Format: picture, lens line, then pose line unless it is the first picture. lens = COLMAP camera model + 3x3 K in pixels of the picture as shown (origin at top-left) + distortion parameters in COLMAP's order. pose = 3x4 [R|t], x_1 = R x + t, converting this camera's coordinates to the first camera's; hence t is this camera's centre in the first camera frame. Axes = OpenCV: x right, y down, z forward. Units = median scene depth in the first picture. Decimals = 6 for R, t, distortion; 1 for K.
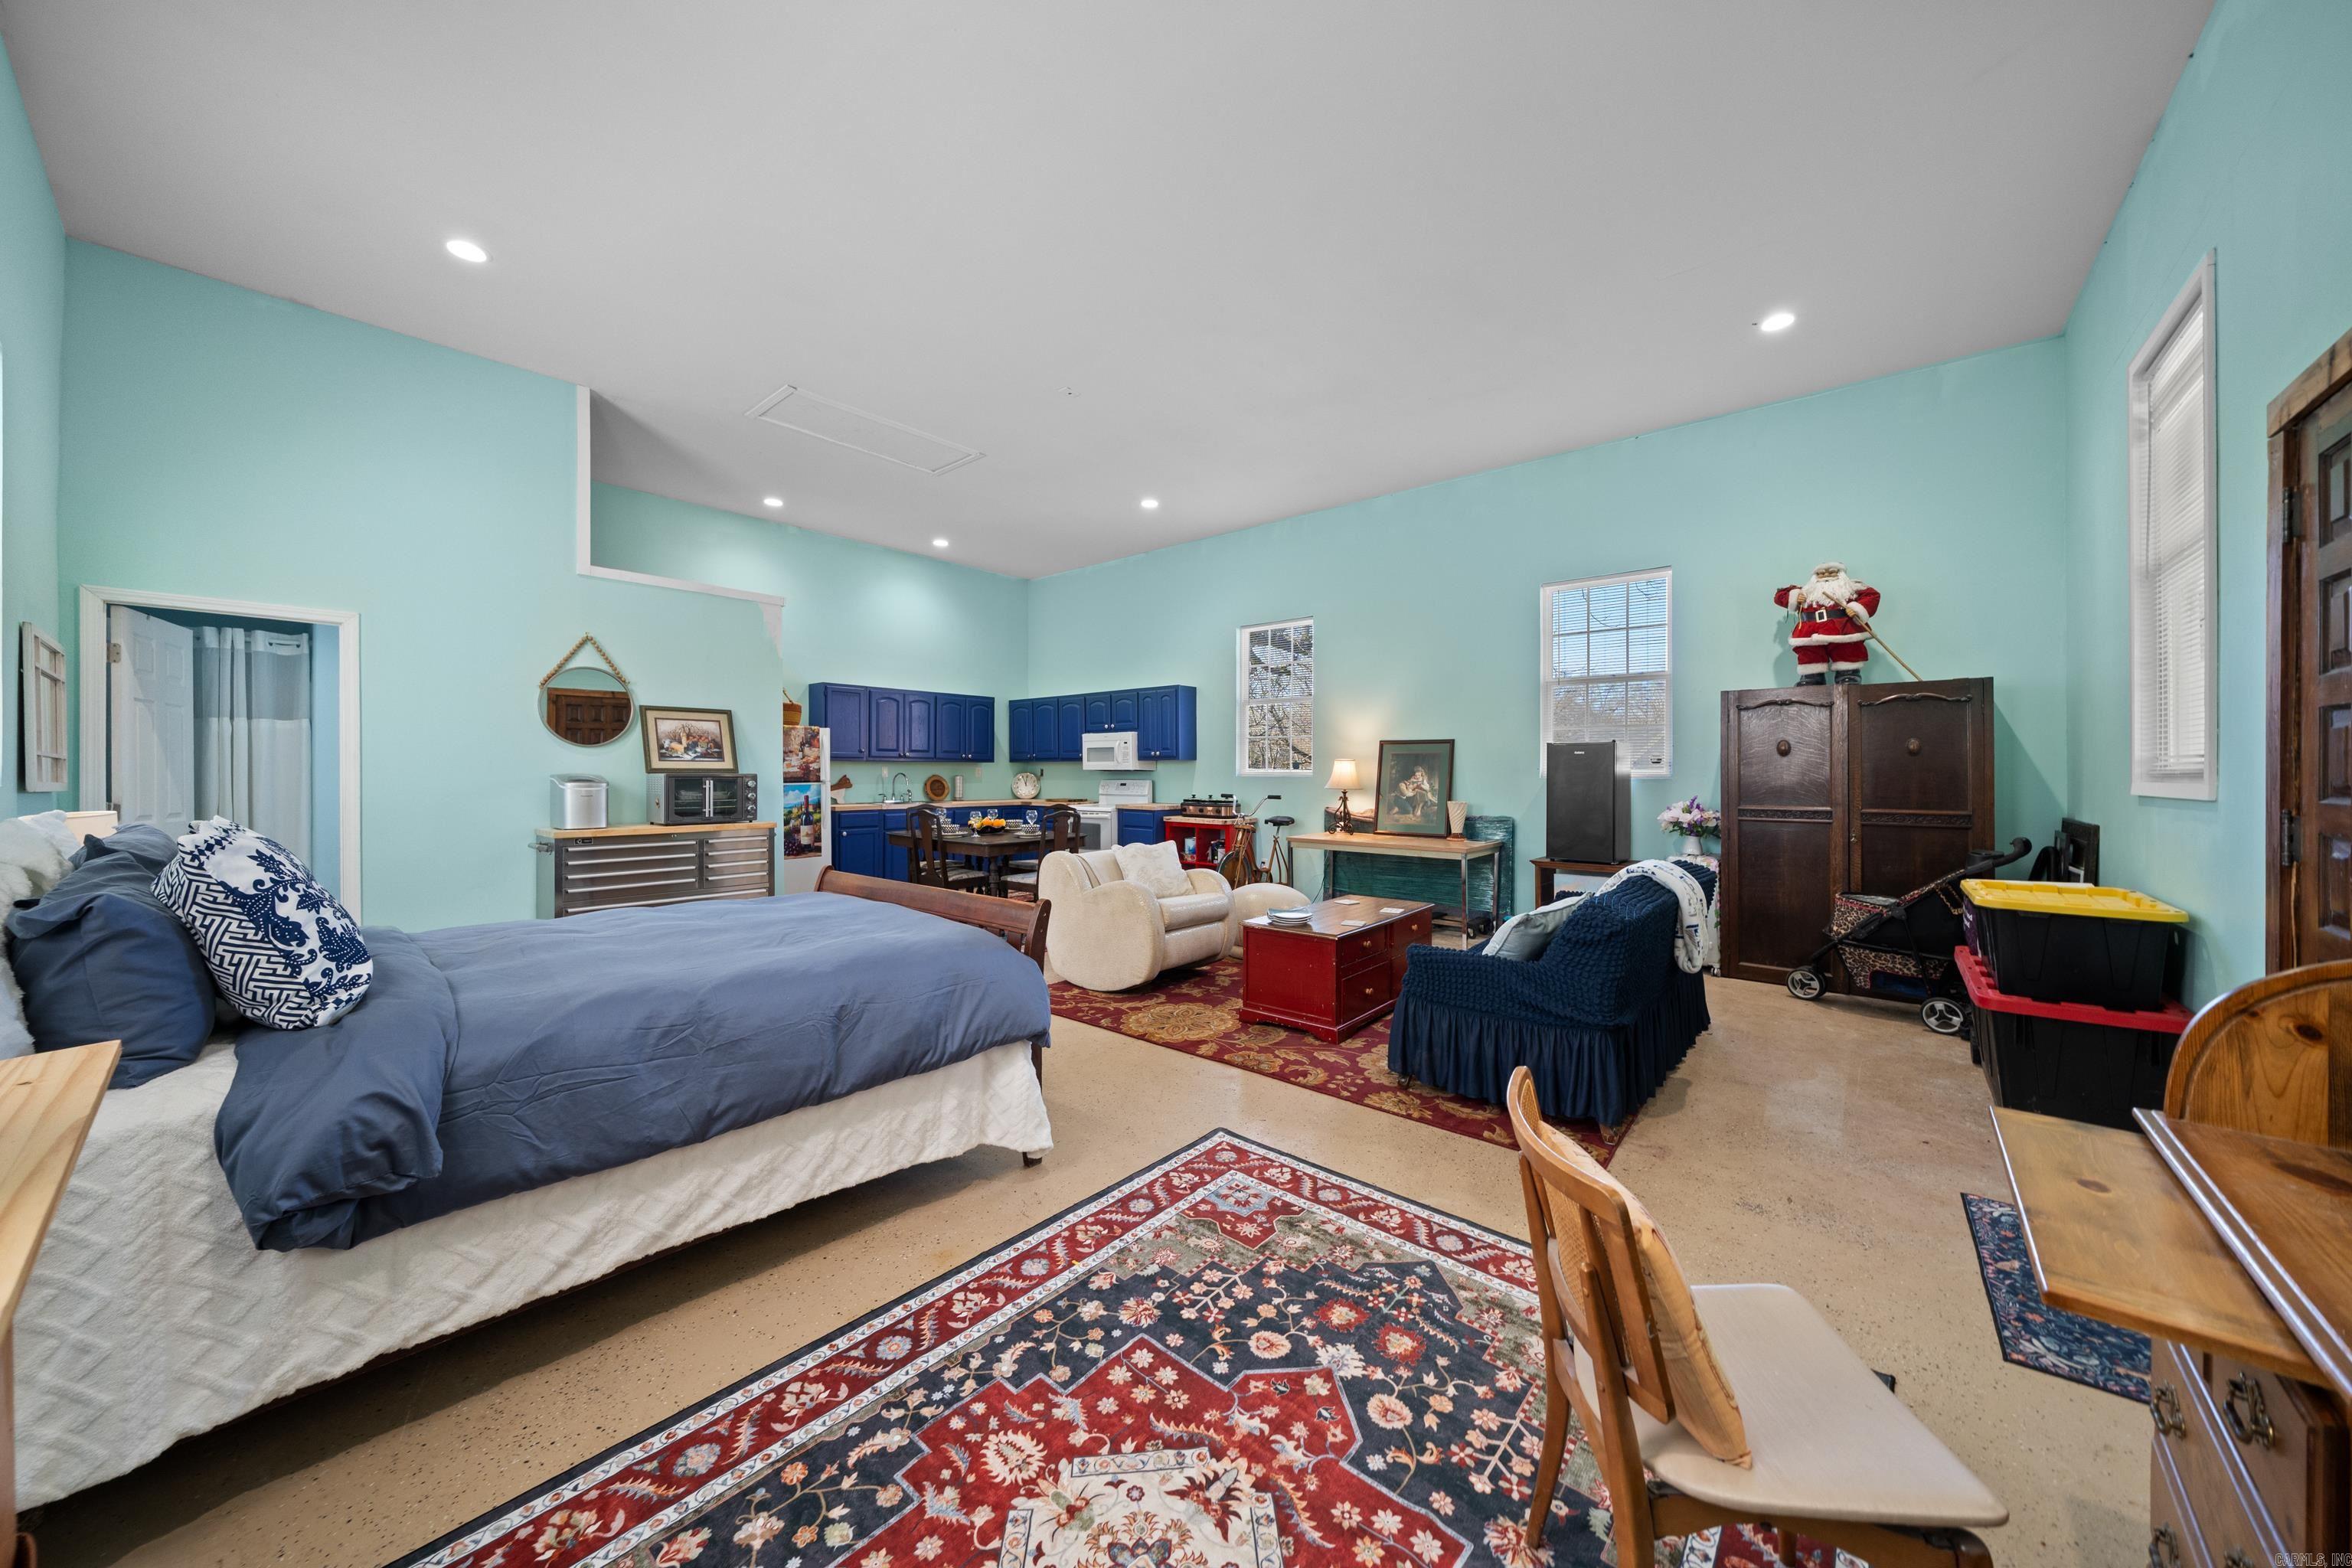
lens RADIAL K [[814.6, 0, 1169.8], [0, 814.6, 775.6], [0, 0, 1]] dist [-0.002058, -0.000046]
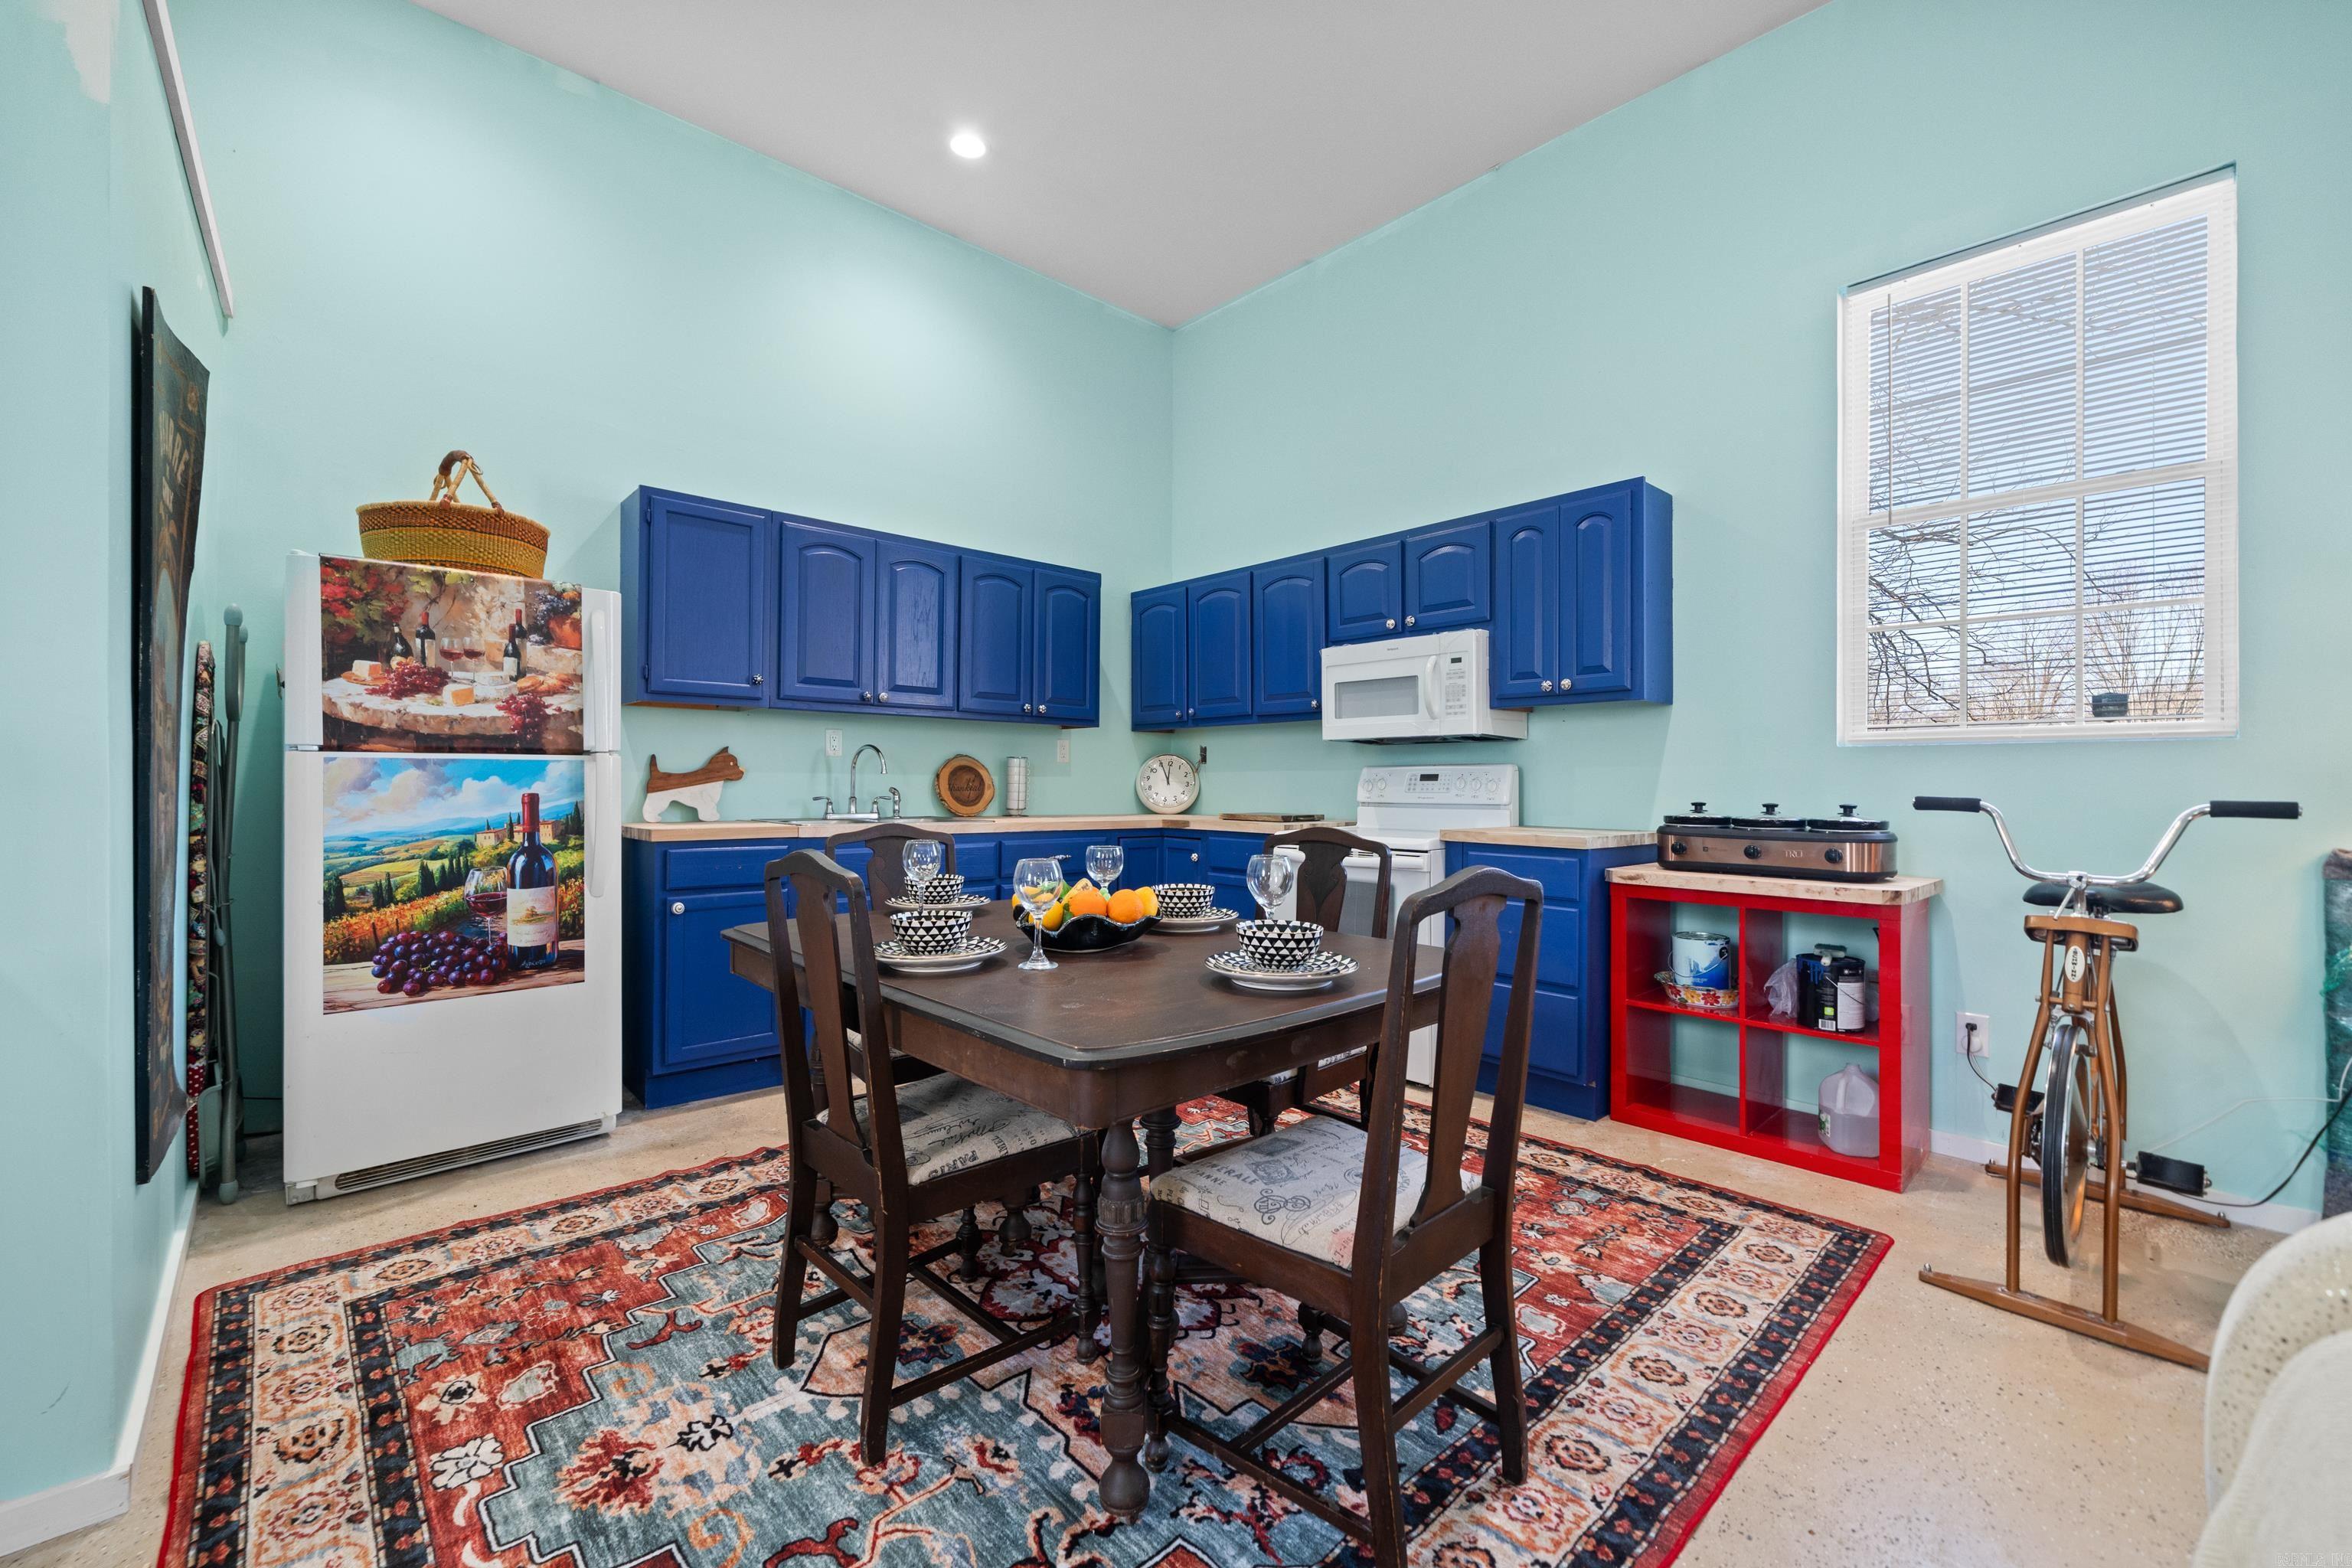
lens RADIAL K [[968.1, 0, 1181.4], [0, 968.1, 786.2], [0, 0, 1]] dist [0.000785, 0.000025]
pose [[0.993094, 0.004245, -0.117242, -0.122444], [-0.004702, 0.999982, -0.003622, 0.017826], [0.117225, 0.004148, 0.993097, 0.542519]]
